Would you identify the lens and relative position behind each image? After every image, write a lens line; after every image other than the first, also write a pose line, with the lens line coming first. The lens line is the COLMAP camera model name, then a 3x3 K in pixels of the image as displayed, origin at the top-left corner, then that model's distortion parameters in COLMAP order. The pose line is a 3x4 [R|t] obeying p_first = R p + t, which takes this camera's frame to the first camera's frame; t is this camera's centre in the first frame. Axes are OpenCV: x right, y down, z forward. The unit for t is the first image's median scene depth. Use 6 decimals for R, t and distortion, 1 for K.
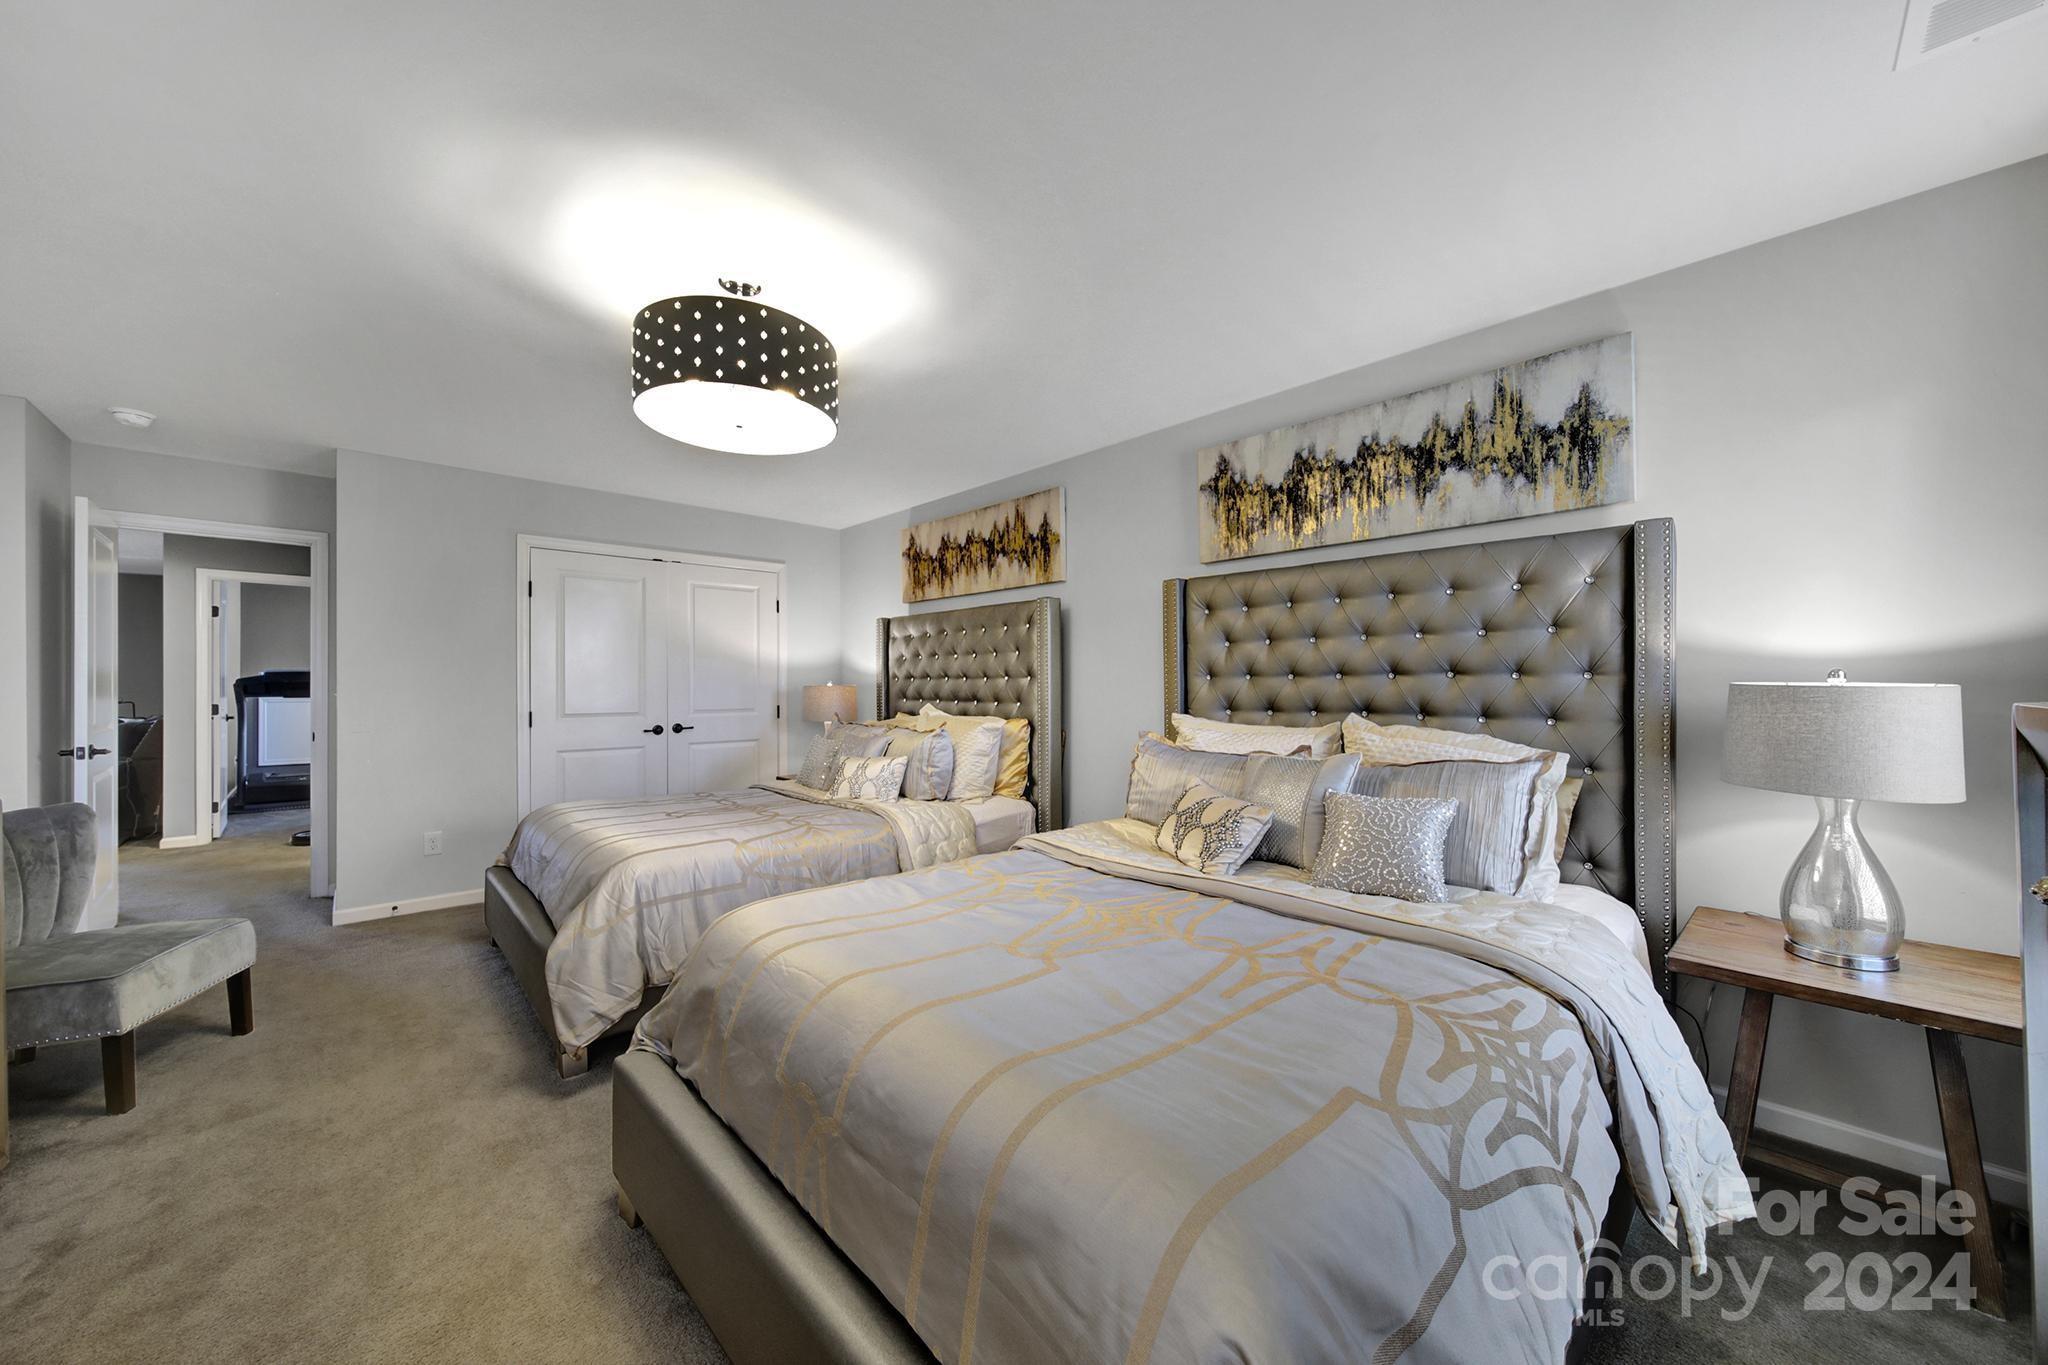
lens RADIAL K [[747.3, 0, 985.8], [0, 747.3, 681.5], [0, 0, 1]] dist [0.022141, -0.000042]
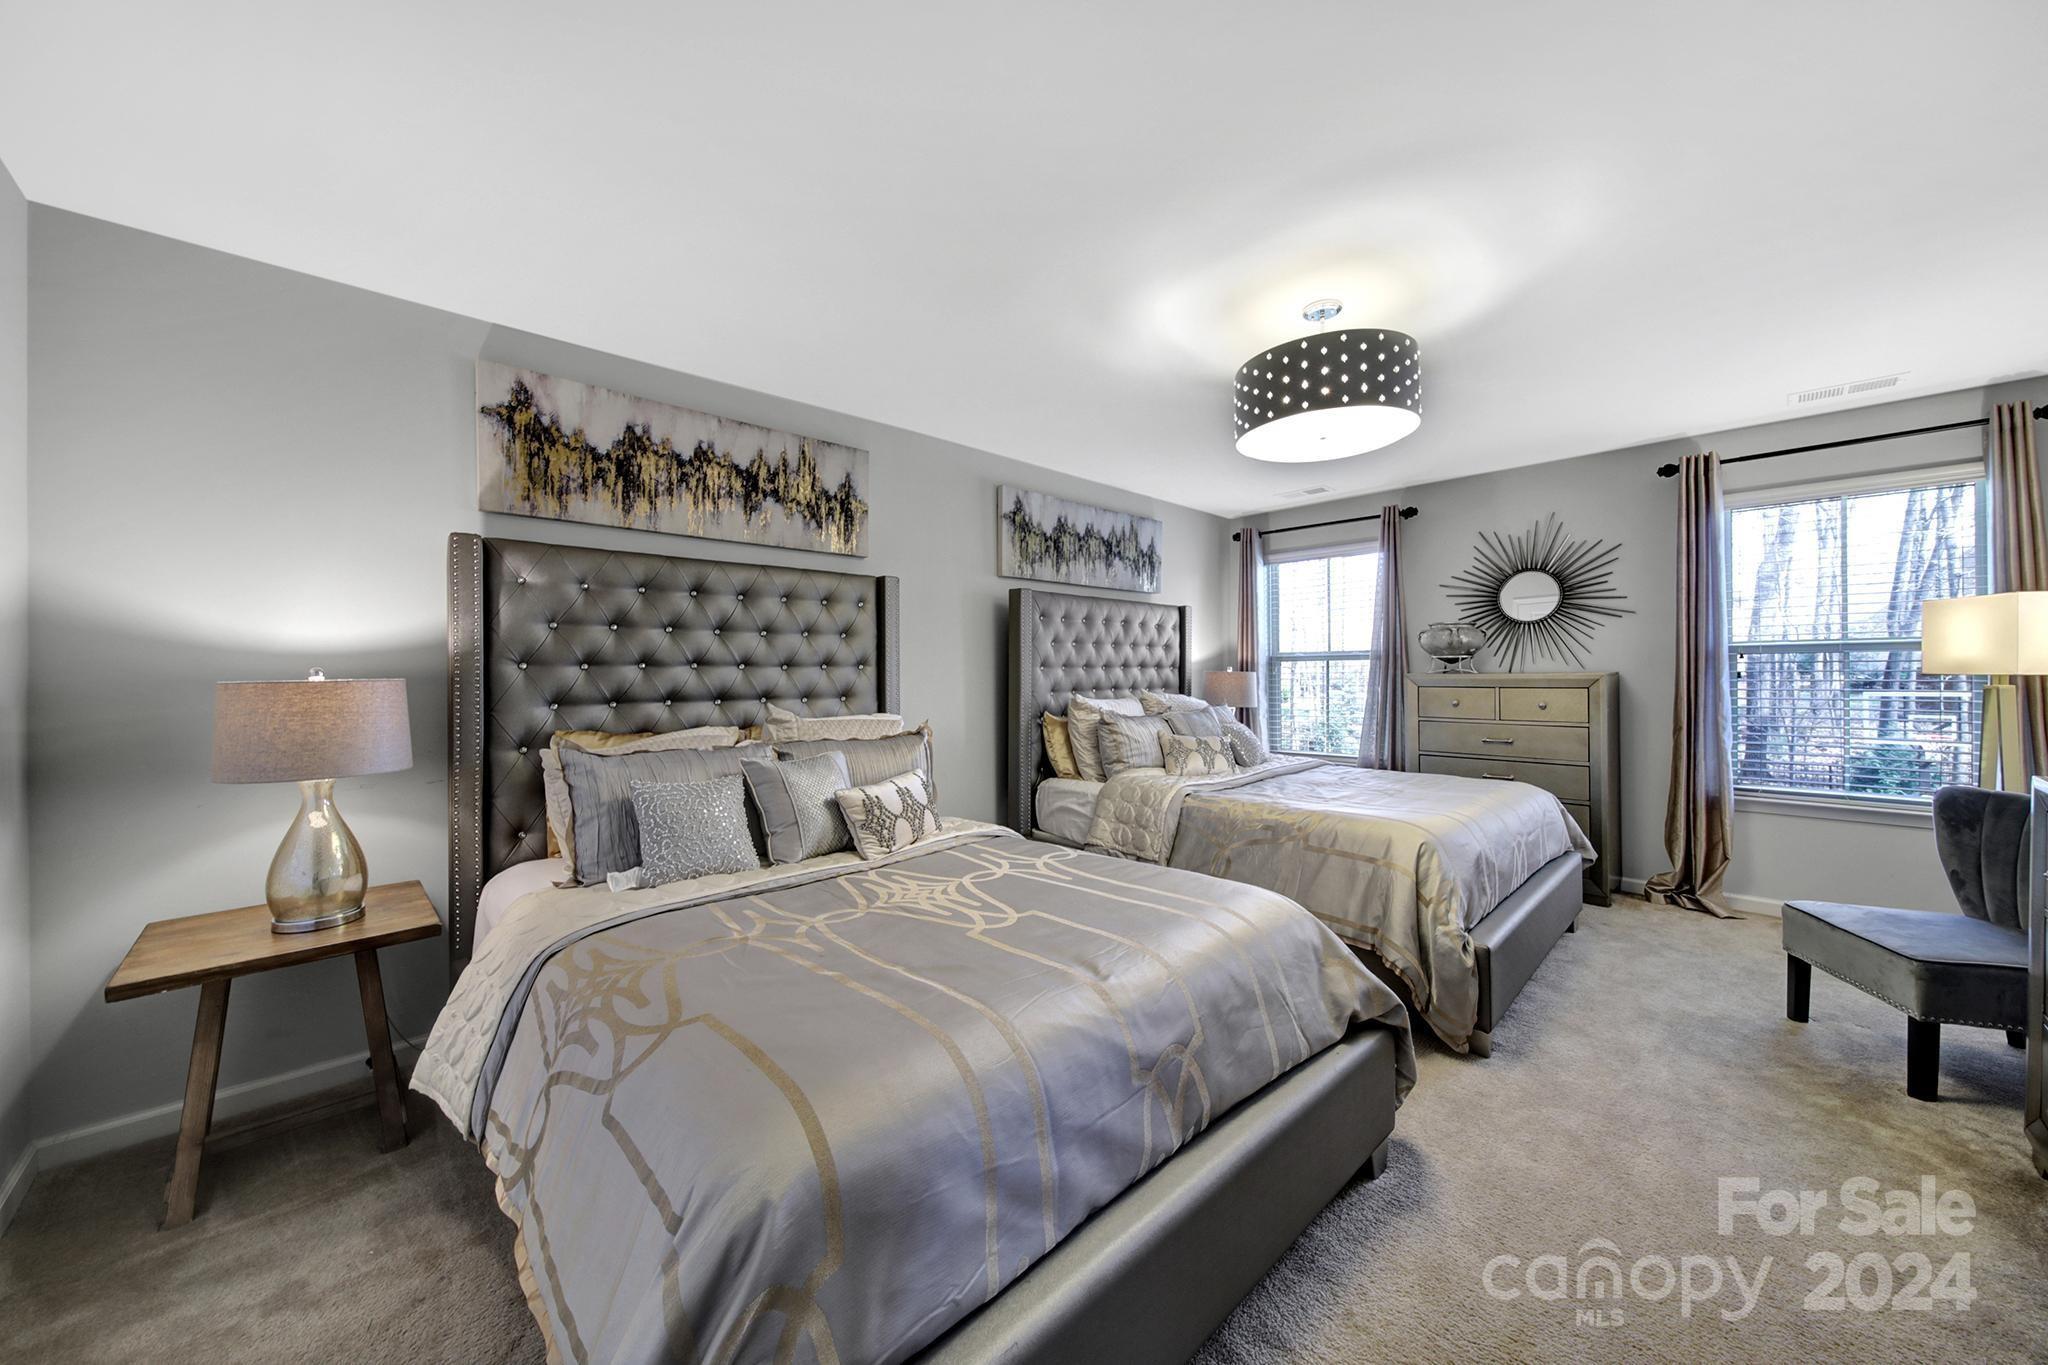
lens RADIAL K [[747.3, 0, 985.8], [0, 747.3, 681.5], [0, 0, 1]] dist [0.022141, -0.000042]
pose [[-0.009794, -0.007604, 0.999923, -0.630380], [-0.002124, 0.999969, 0.007583, 0.005282], [-0.999950, -0.002050, -0.009810, 0.687097]]
